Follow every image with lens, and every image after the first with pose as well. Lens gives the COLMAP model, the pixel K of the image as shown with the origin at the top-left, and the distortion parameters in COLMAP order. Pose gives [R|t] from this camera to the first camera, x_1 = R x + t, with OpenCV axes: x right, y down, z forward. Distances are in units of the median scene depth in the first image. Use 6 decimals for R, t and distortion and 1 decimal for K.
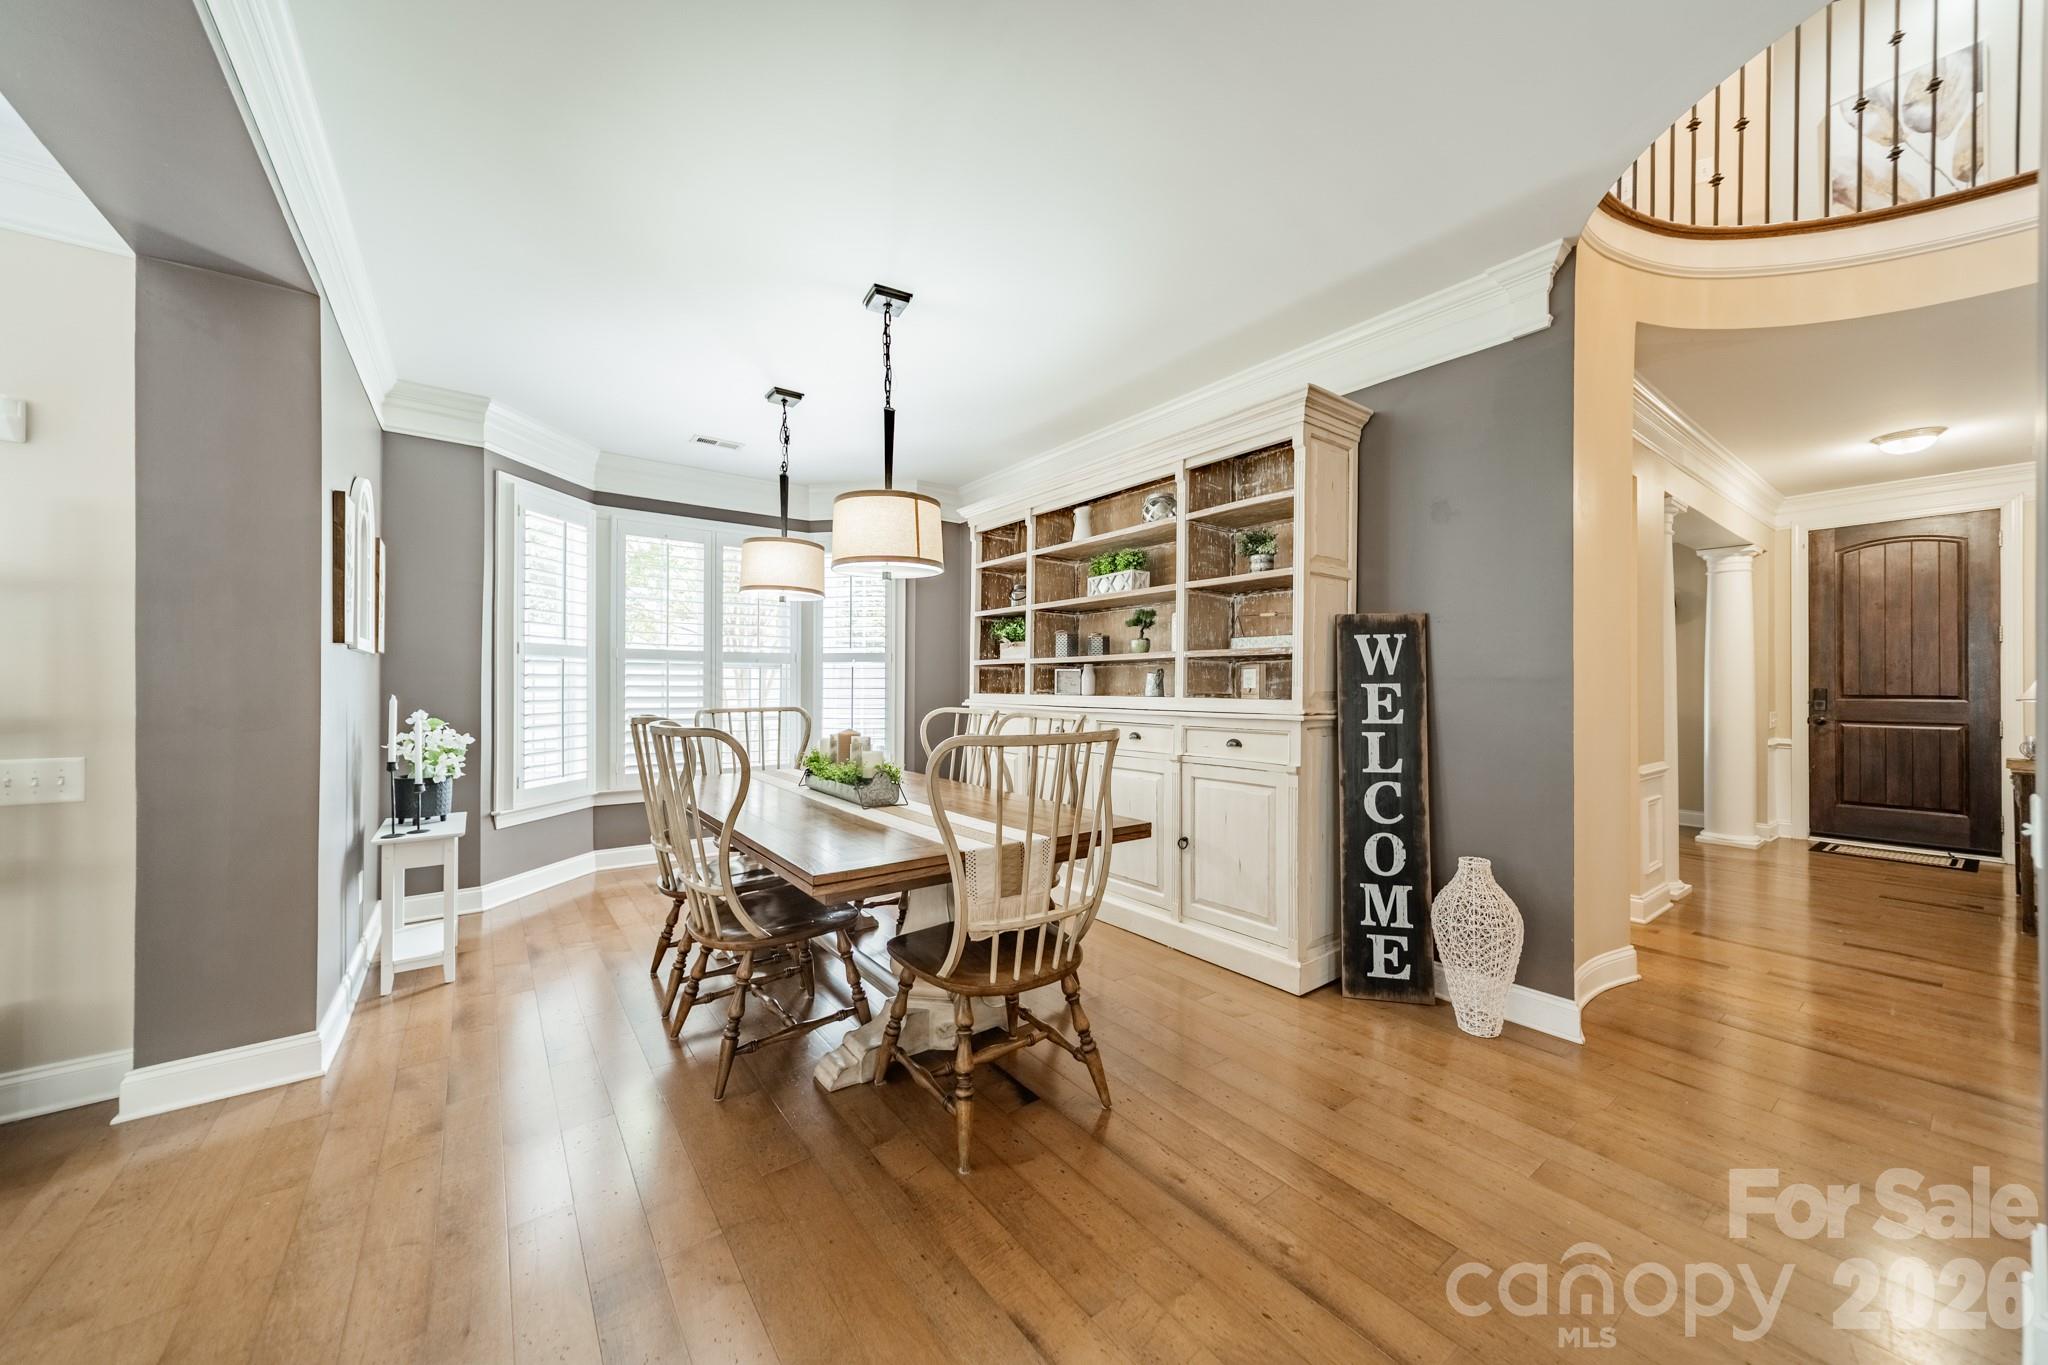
lens RADIAL K [[658.1, 0, 974.2], [0, 658.1, 683.6], [0, 0, 1]] dist [0.005535, 0.000093]
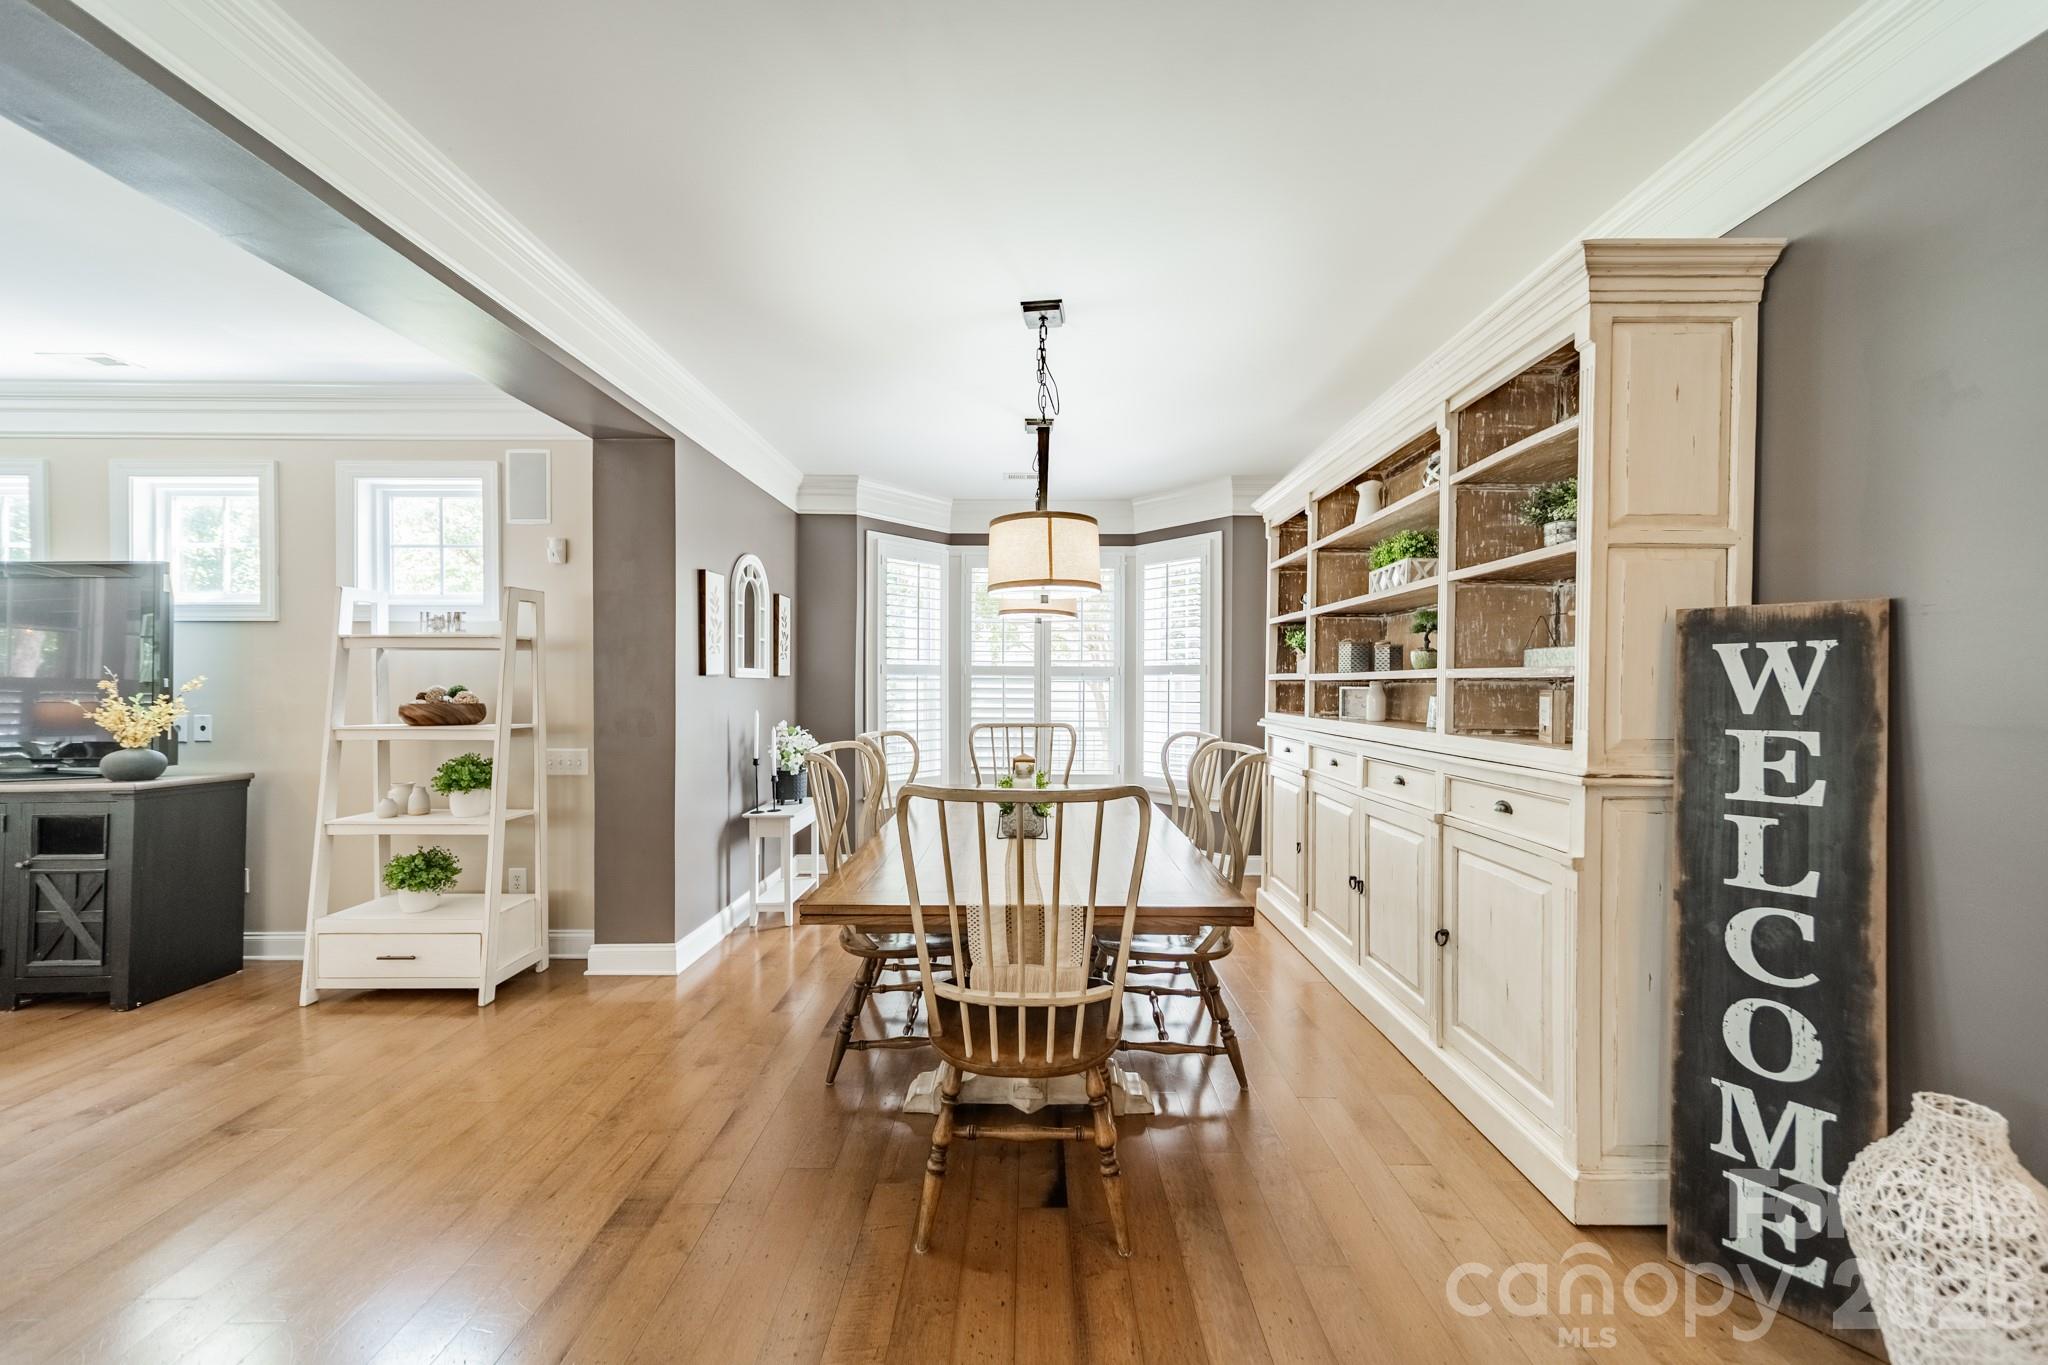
lens RADIAL K [[656.1, 0, 1099.0], [0, 656.1, 683.1], [0, 0, 1]] dist [0.005166, 0.000095]
pose [[0.839843, 0.002133, -0.542825, 0.440888], [0.000429, 0.999989, 0.004594, -0.042789], [0.542829, -0.004091, 0.839833, 0.224142]]
